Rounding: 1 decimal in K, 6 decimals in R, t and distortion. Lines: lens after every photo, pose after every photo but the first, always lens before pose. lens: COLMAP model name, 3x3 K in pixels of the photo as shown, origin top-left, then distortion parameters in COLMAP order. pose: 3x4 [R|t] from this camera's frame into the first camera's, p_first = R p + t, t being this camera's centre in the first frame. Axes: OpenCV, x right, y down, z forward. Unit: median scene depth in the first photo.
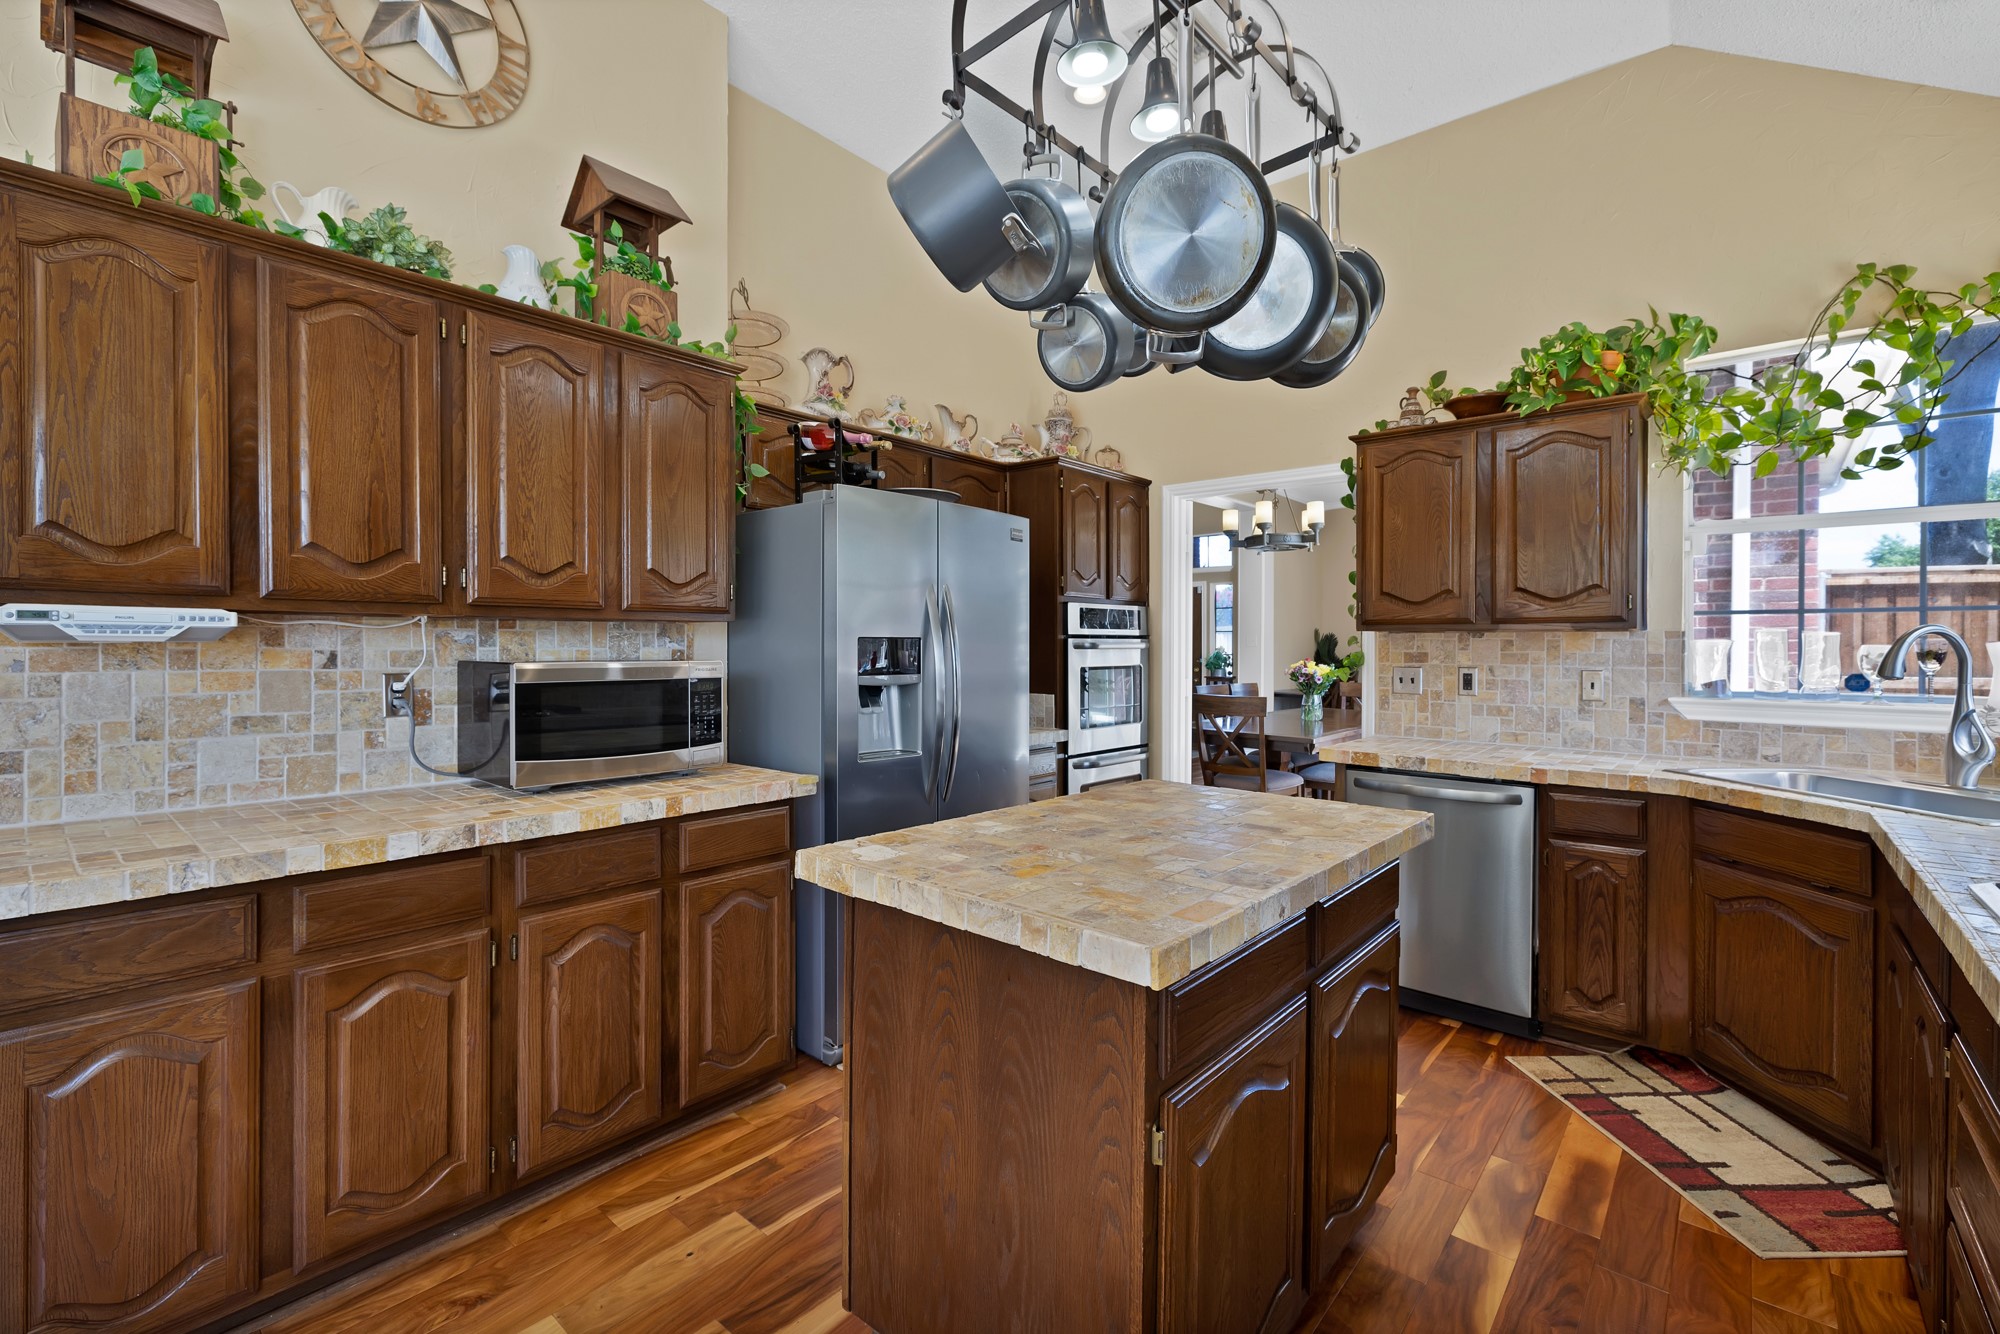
lens RADIAL K [[856.6, 0, 1012.8], [0, 856.6, 653.1], [0, 0, 1]] dist [-0.000708, 0.001469]
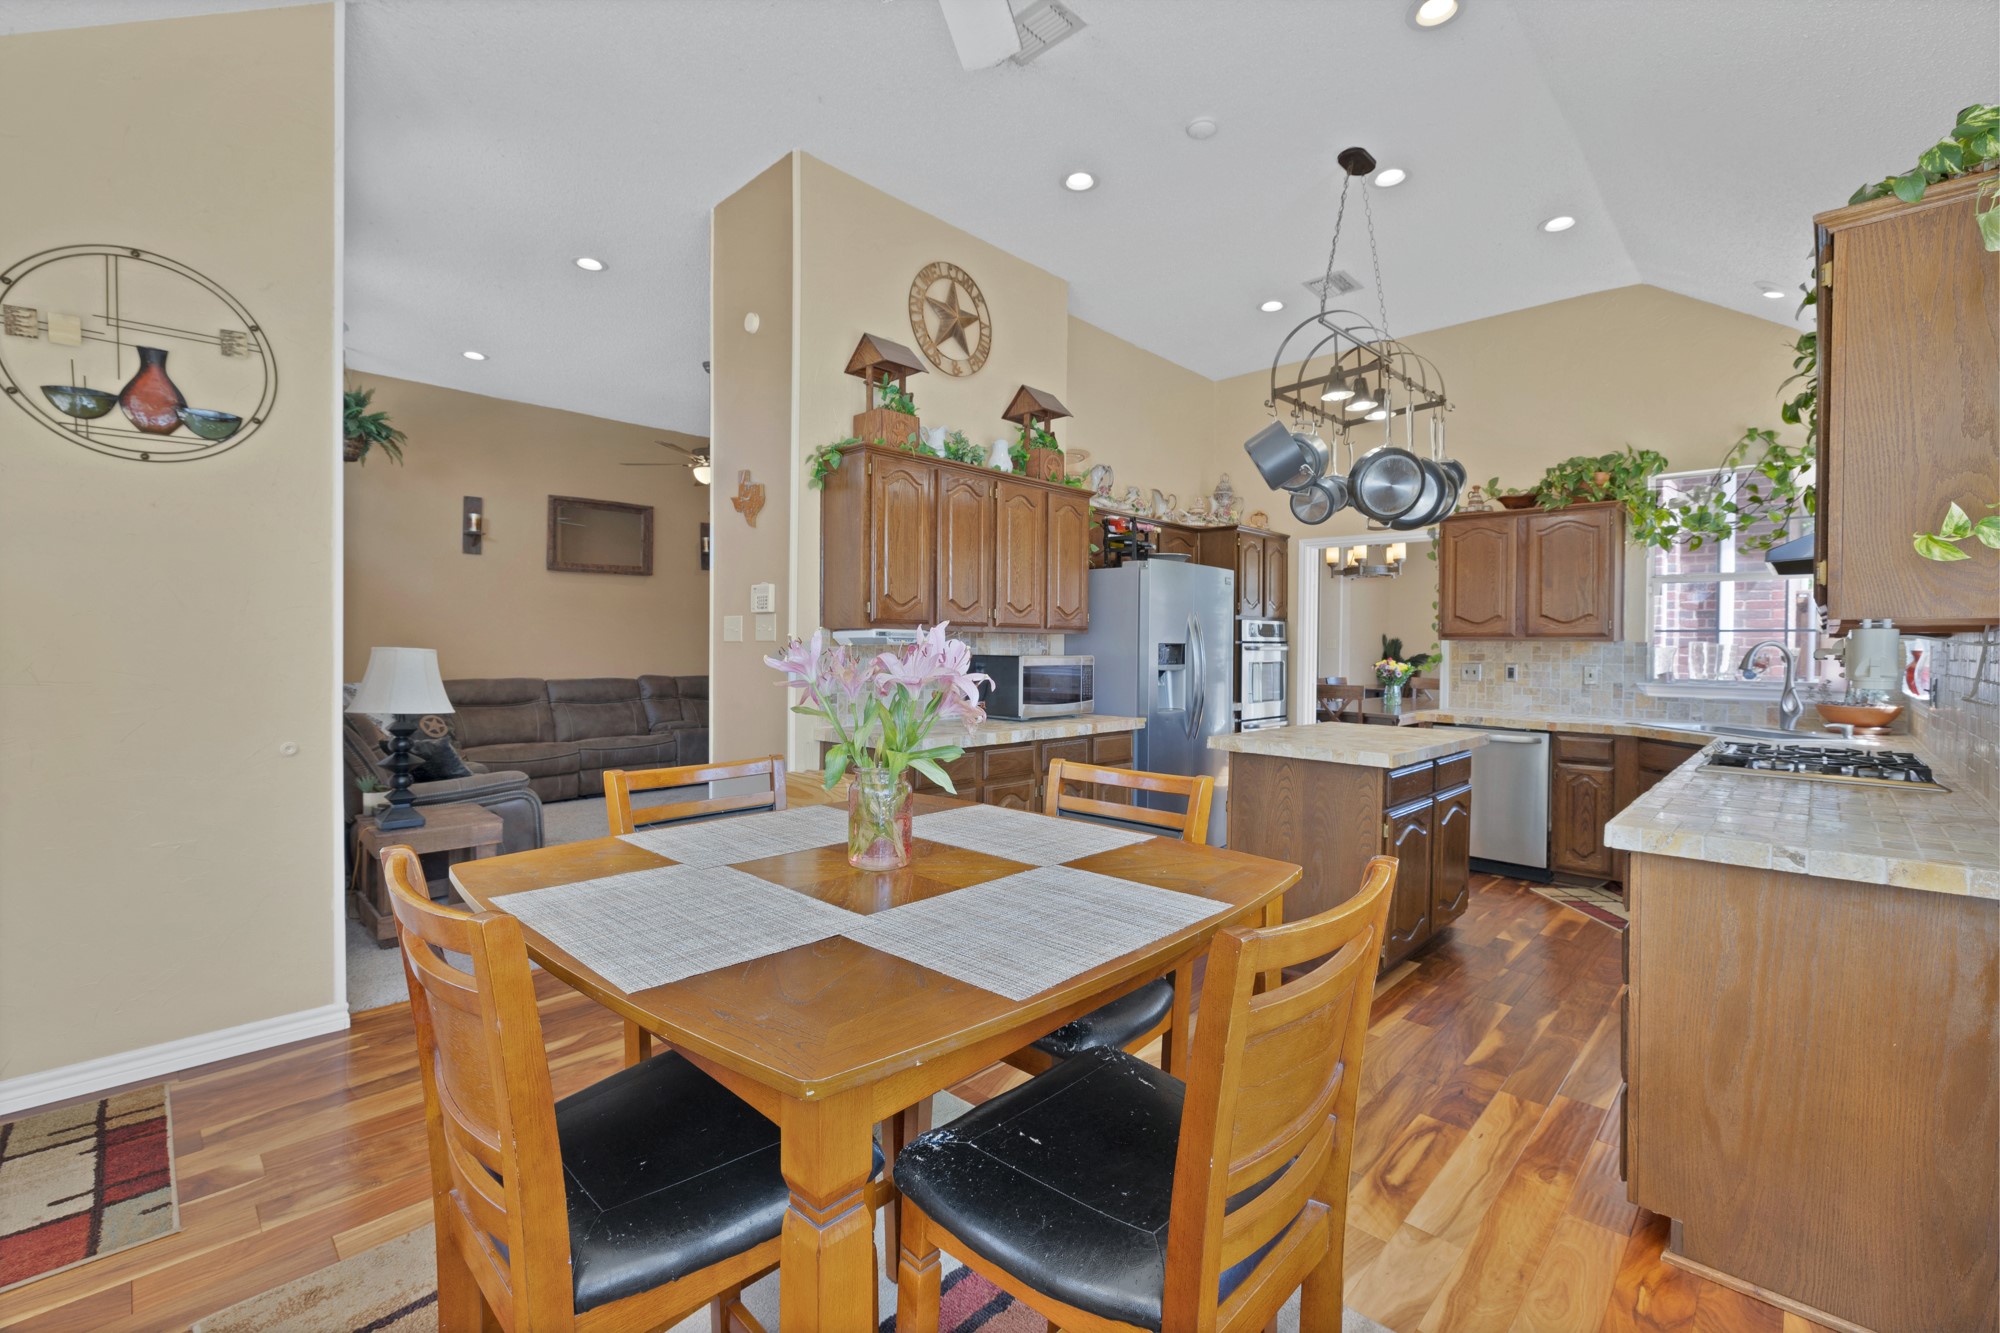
lens RADIAL K [[856.6, 0, 1000.3], [0, 856.6, 655.9], [0, 0, 1]] dist [-0.000708, 0.001469]
pose [[0.998203, 0.006992, -0.059507, -0.406775], [-0.006775, 0.999970, 0.003857, 0.003183], [0.059532, -0.003447, 0.998220, -0.817265]]
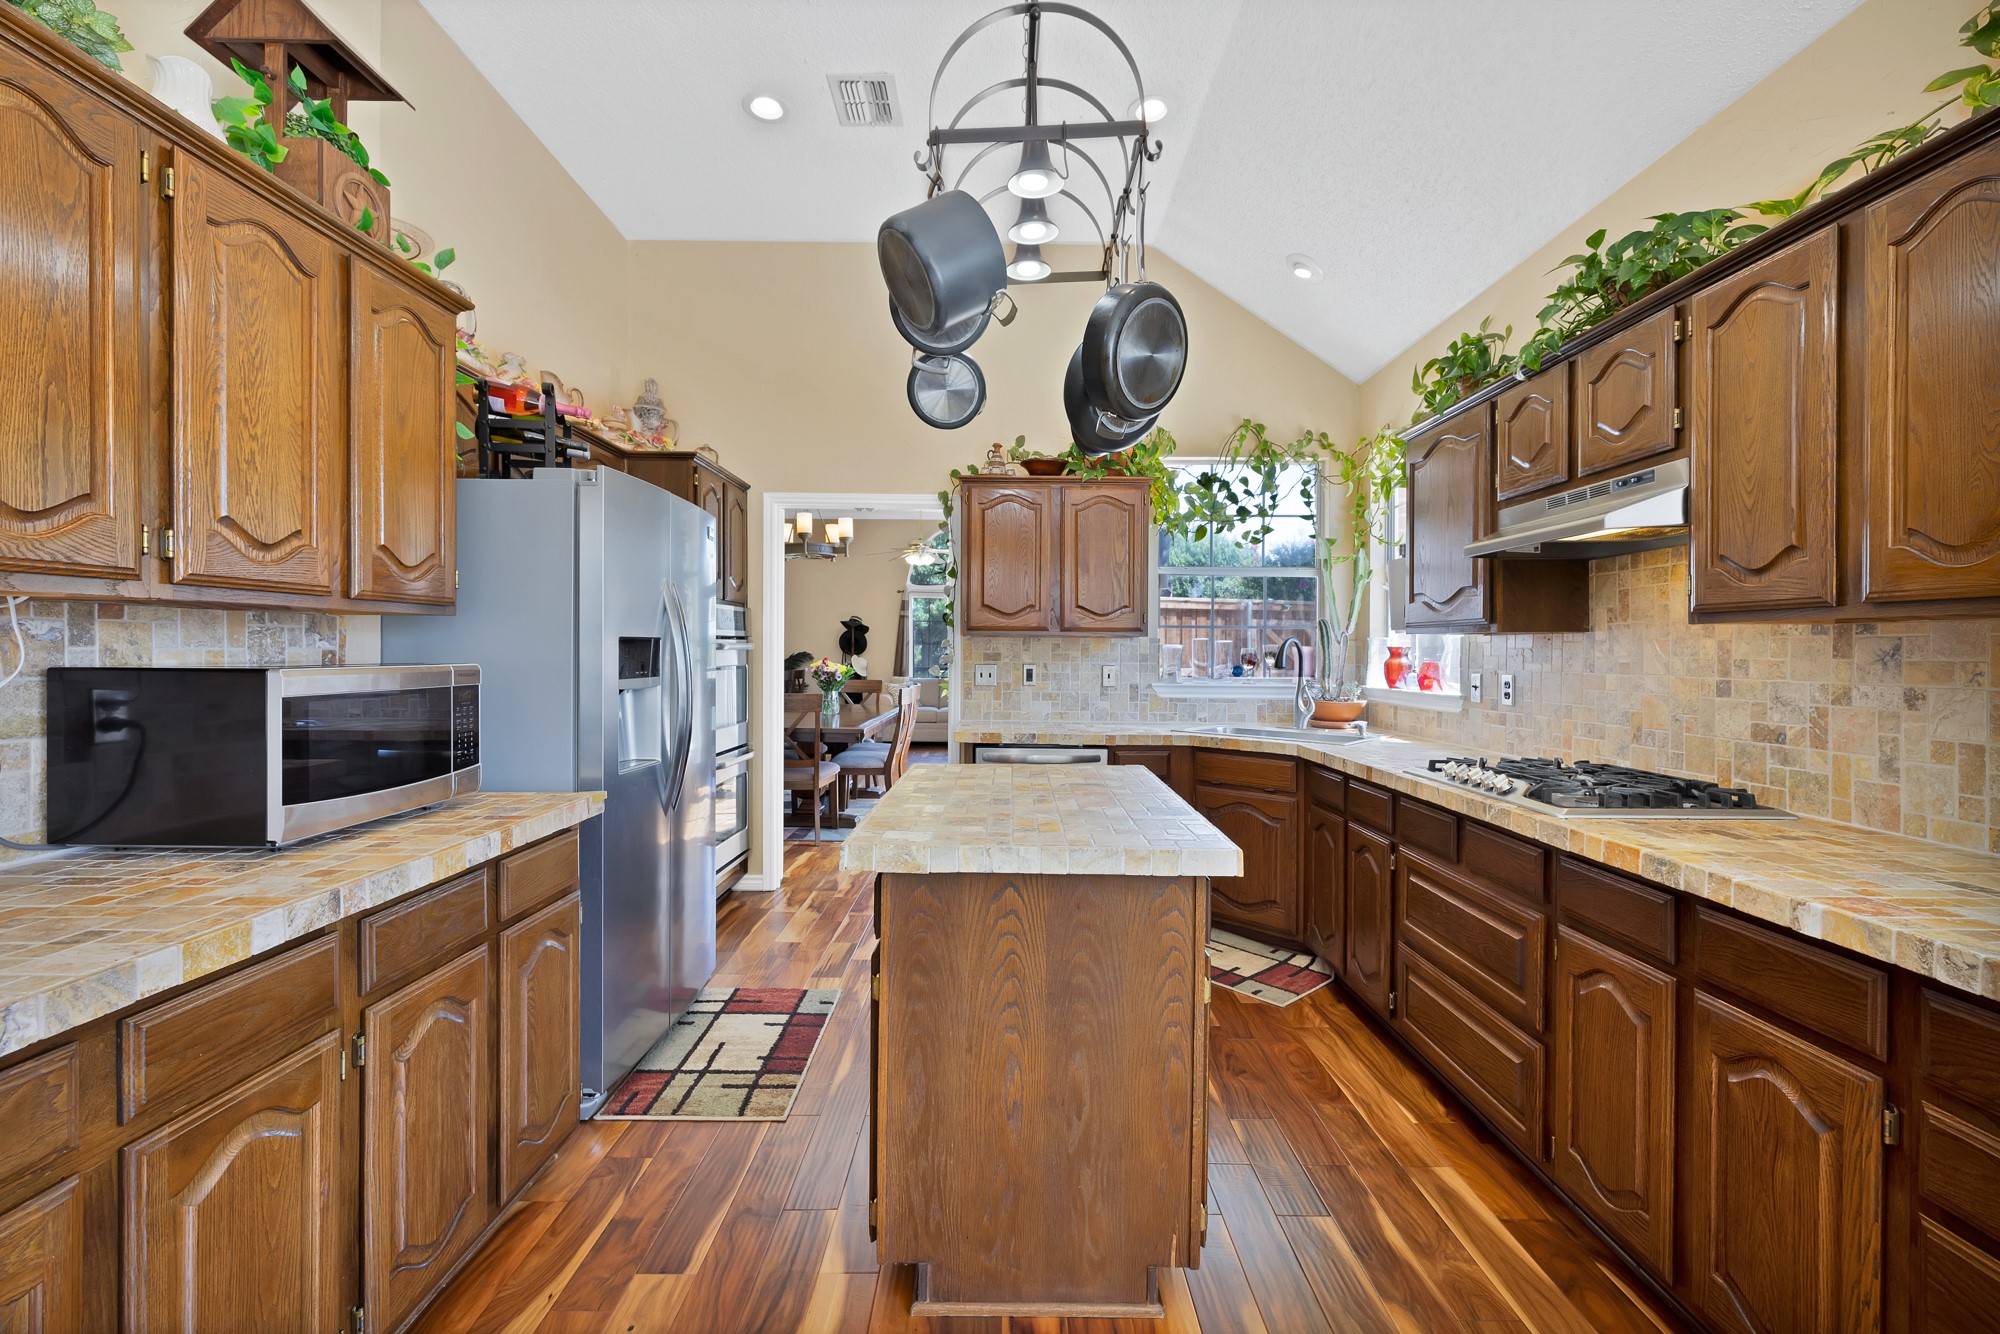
lens RADIAL K [[856.6, 0, 994.6], [0, 856.6, 655.2], [0, 0, 1]] dist [-0.000708, 0.001469]
pose [[0.760768, -0.002814, 0.649018, -0.469068], [0.001112, 0.999995, 0.003032, -0.001420], [-0.649023, -0.001585, 0.760767, 0.053390]]
